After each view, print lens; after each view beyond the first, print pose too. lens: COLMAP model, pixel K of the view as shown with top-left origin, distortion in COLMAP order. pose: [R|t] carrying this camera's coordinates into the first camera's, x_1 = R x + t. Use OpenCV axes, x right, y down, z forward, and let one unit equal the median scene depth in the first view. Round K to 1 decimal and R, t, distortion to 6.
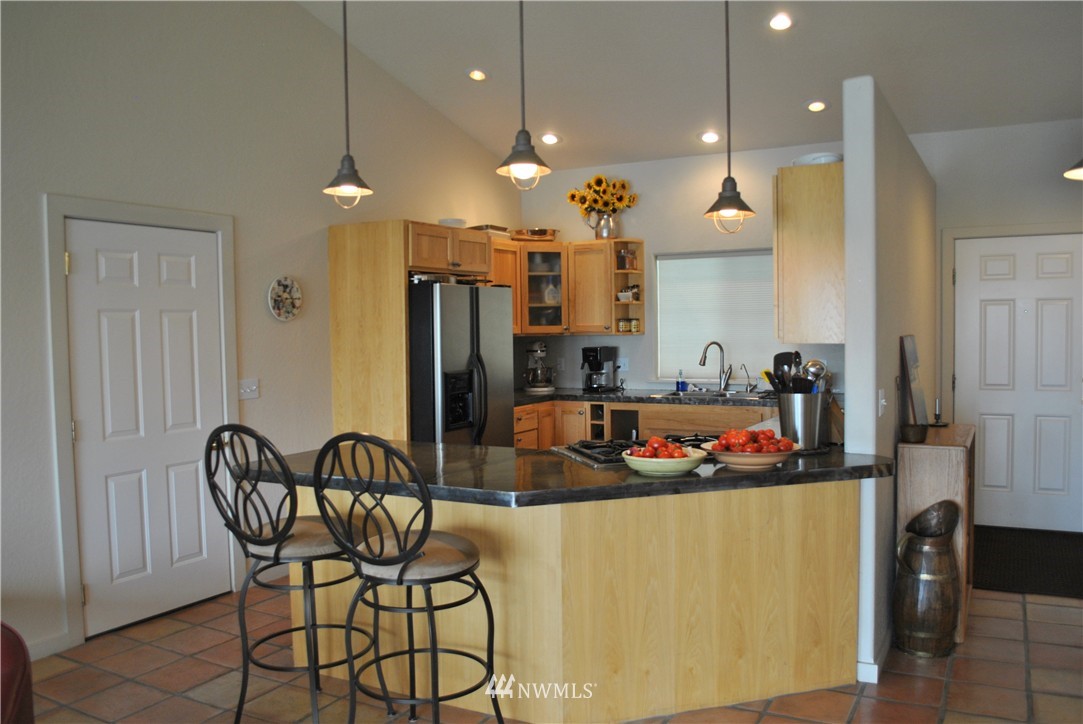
lens RADIAL K [[857.4, 0, 534.0], [0, 857.4, 369.4], [0, 0, 1]] dist [-0.073451, 0.005655]
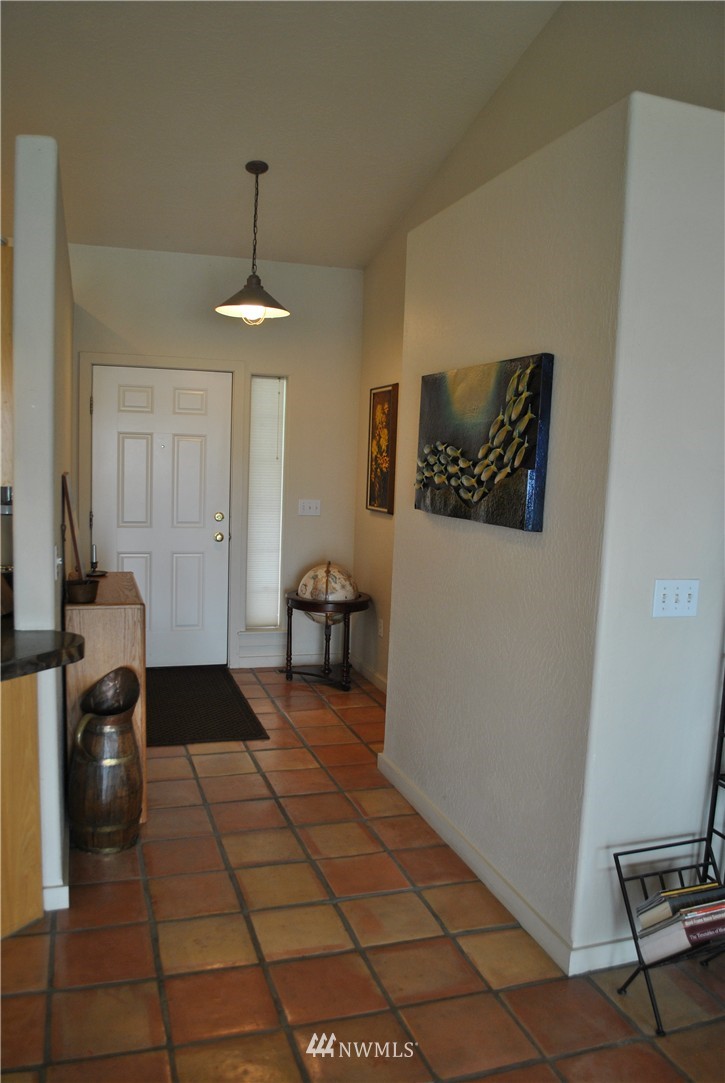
lens RADIAL K [[857.4, 0, 358.0], [0, 857.4, 542.6], [0, 0, 1]] dist [-0.073451, 0.005655]
pose [[0.679672, -0.039147, 0.732471, 0.016831], [-0.005271, 0.998288, 0.058245, -0.025988], [-0.733497, -0.043449, 0.678302, 0.238062]]
